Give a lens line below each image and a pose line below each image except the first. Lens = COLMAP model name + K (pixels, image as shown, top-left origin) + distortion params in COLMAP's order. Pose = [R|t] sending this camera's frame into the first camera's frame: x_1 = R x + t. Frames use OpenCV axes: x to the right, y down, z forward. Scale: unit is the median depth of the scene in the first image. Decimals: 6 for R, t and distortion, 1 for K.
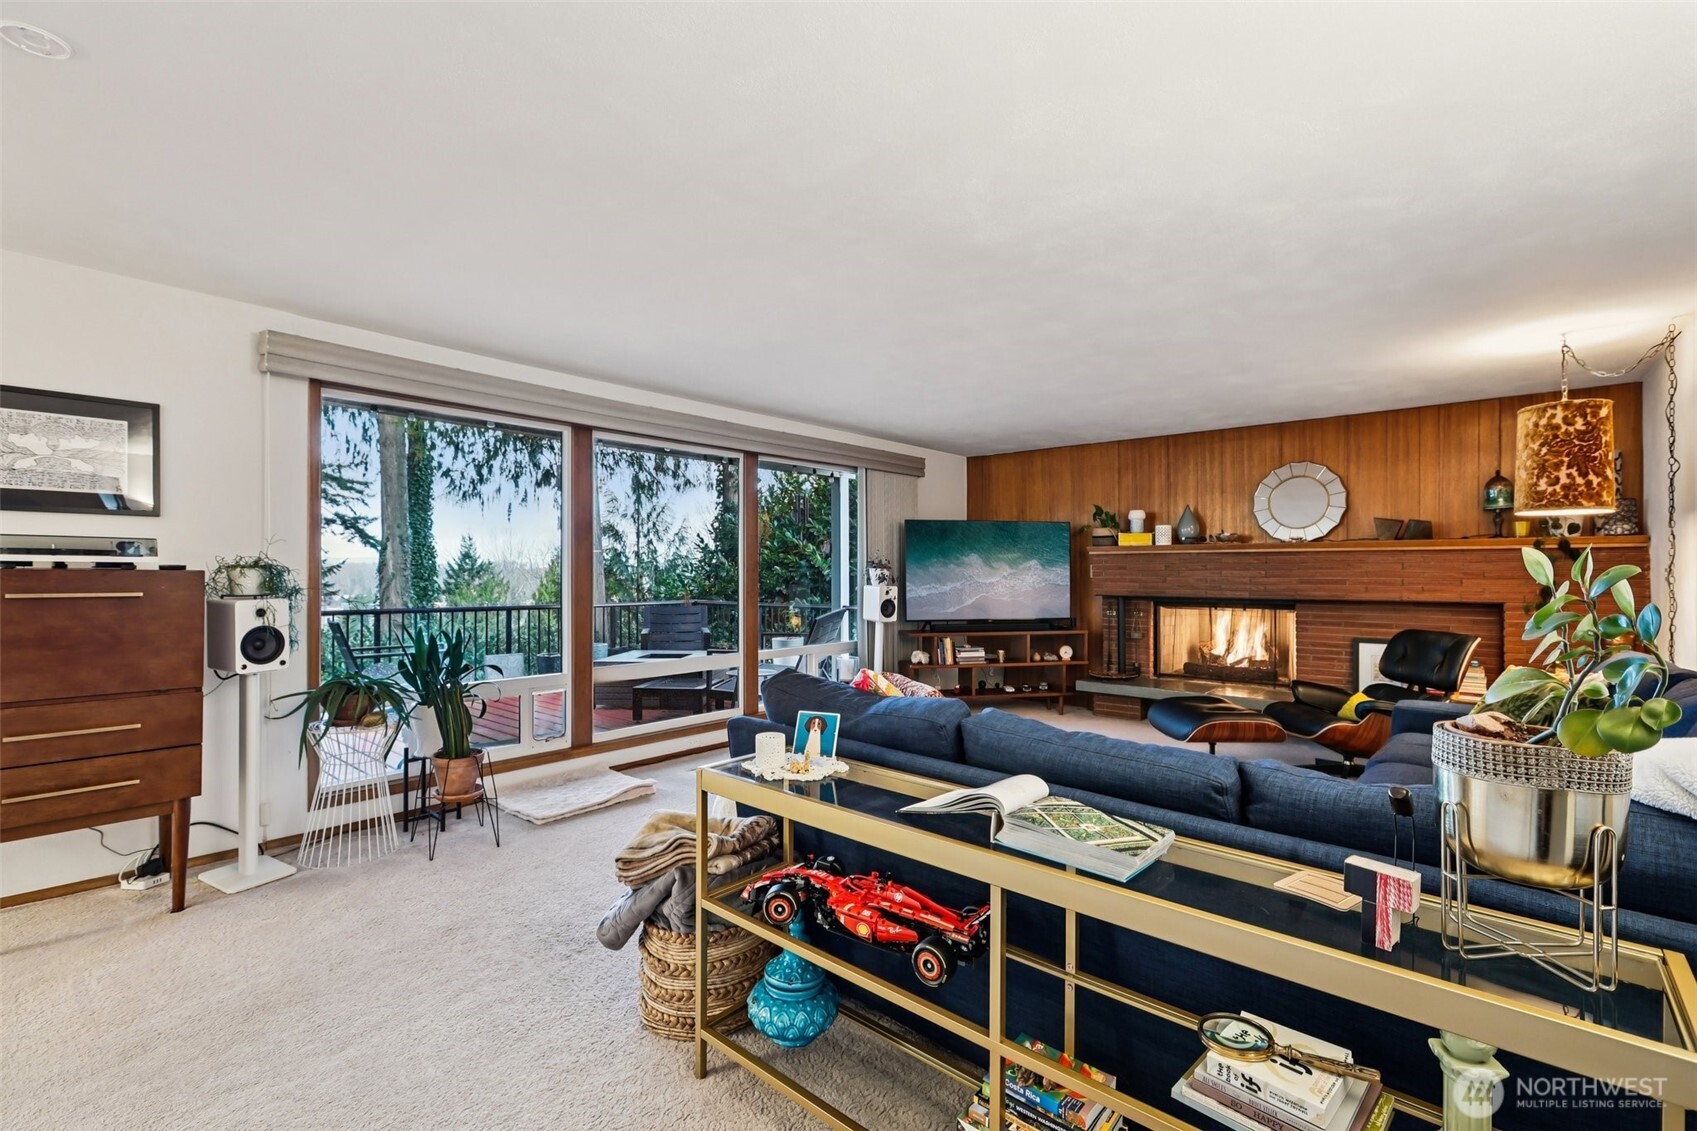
lens RADIAL K [[757.4, 0, 851.8], [0, 757.4, 573.6], [0, 0, 1]] dist [-0.001299, 0.001501]
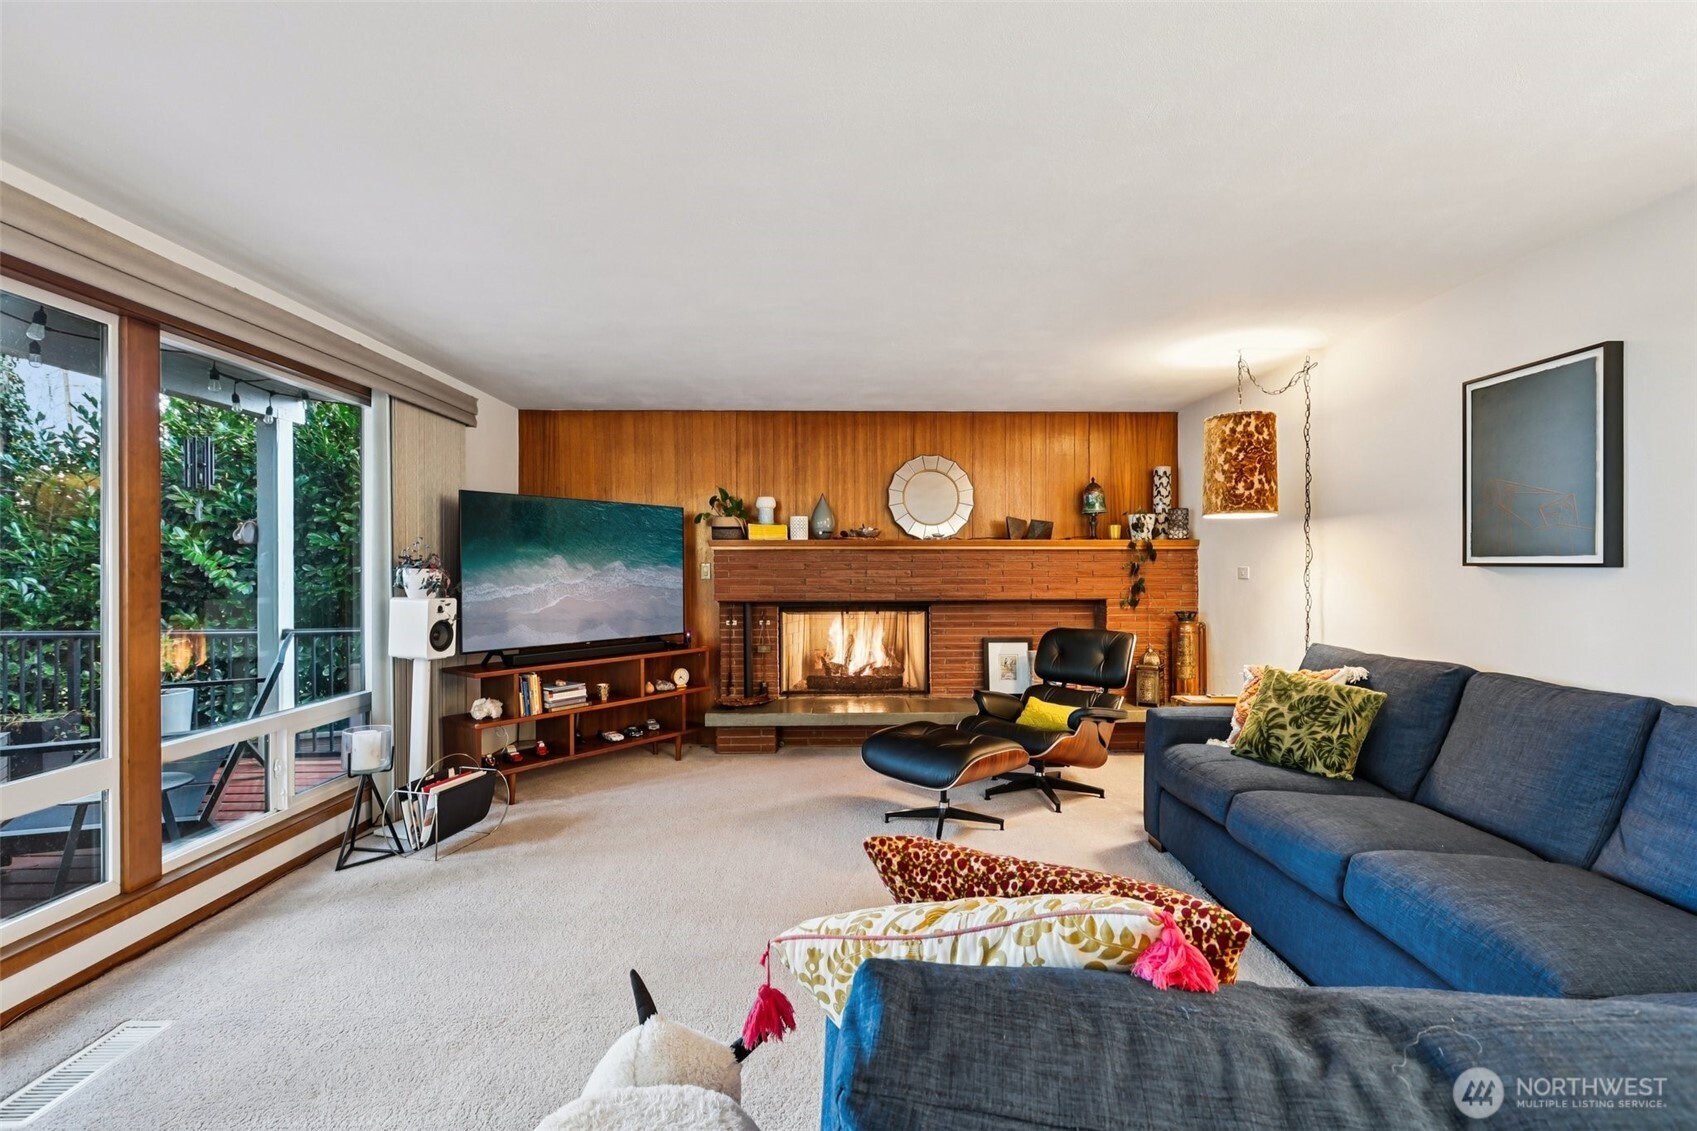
lens RADIAL K [[757.4, 0, 854.9], [0, 757.4, 565.6], [0, 0, 1]] dist [-0.001299, 0.001501]
pose [[0.744371, -0.001154, 0.667766, -0.106947], [0.005435, 0.999976, -0.004330, -0.005078], [-0.667745, 0.006853, 0.744359, 0.334574]]
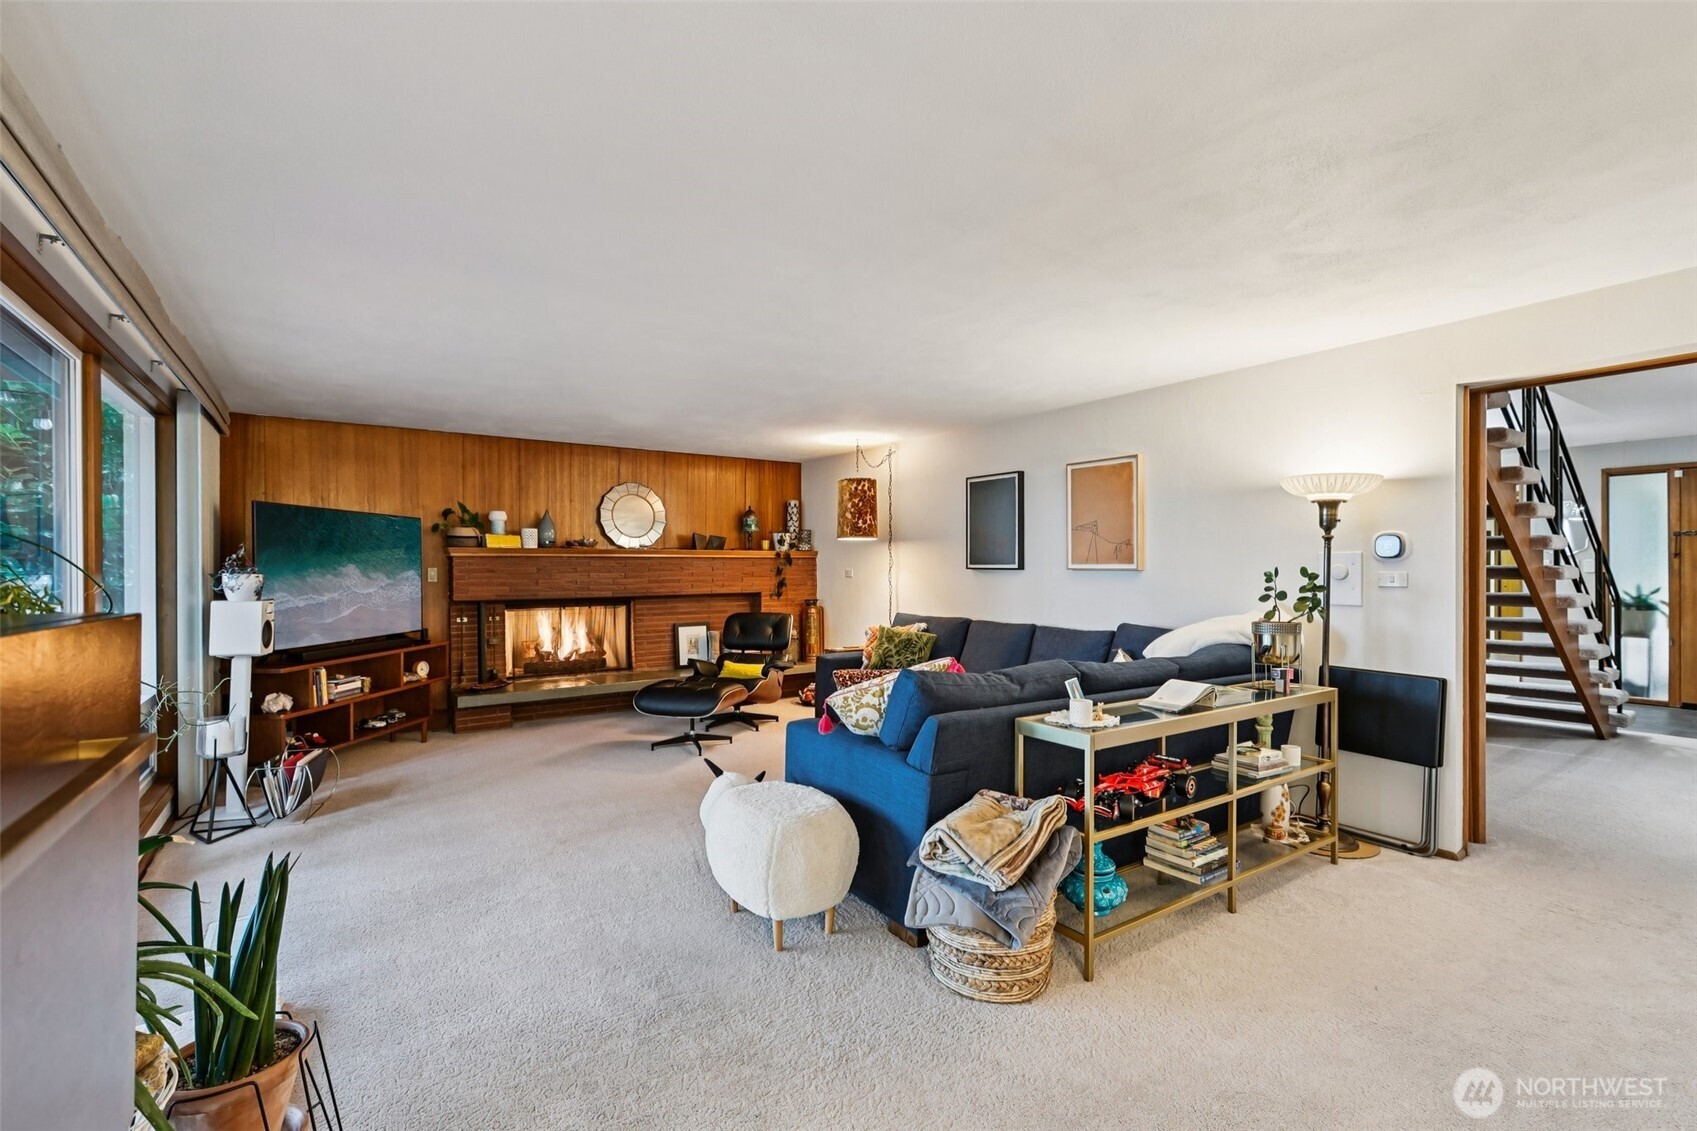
lens RADIAL K [[757.4, 0, 857.2], [0, 757.4, 569.8], [0, 0, 1]] dist [-0.001299, 0.001501]
pose [[0.246291, -0.005741, 0.969179, -0.465369], [0.008742, 0.999955, 0.003702, -0.008690], [-0.969156, 0.007561, 0.246330, 0.331437]]
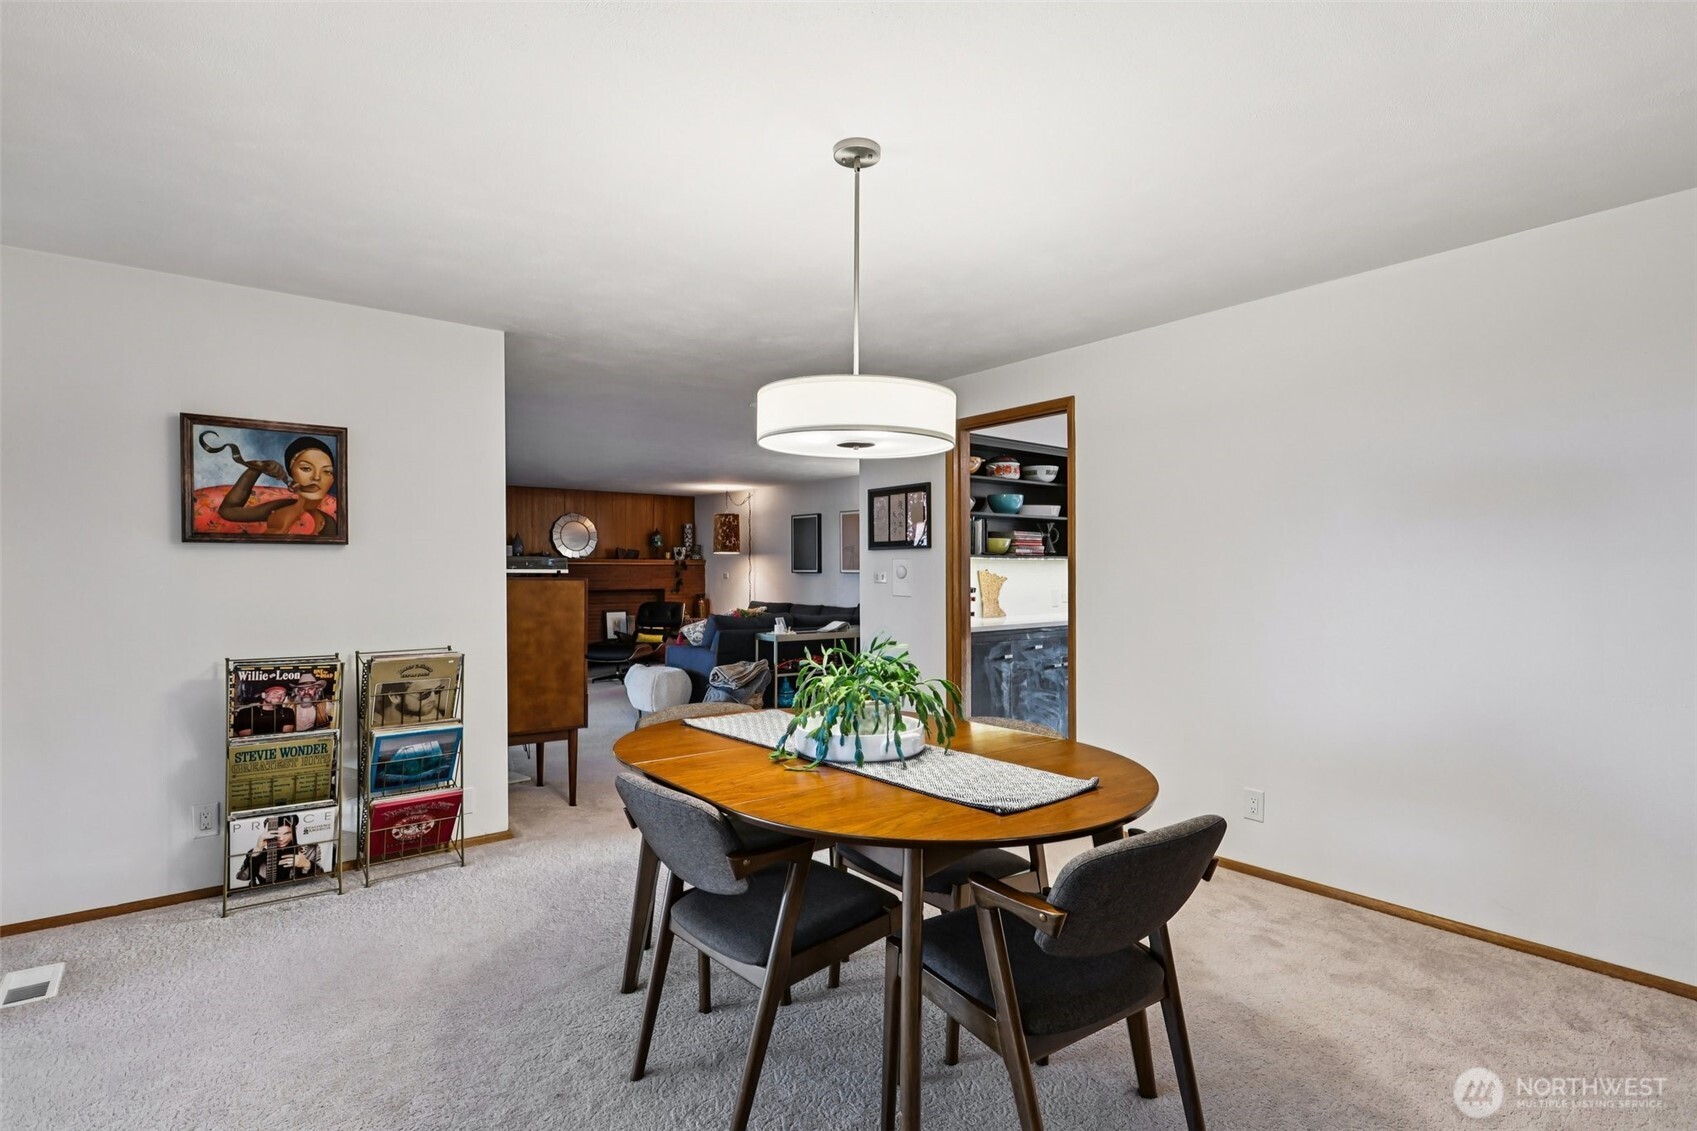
lens RADIAL K [[829.0, 0, 850.4], [0, 829.0, 569.9], [0, 0, 1]] dist [0.009080, -0.000583]
pose [[0.177329, -0.002489, 0.984148, -1.128101], [0.008376, 0.999964, 0.001020, -0.010911], [-0.984116, 0.008063, 0.177344, 0.021122]]
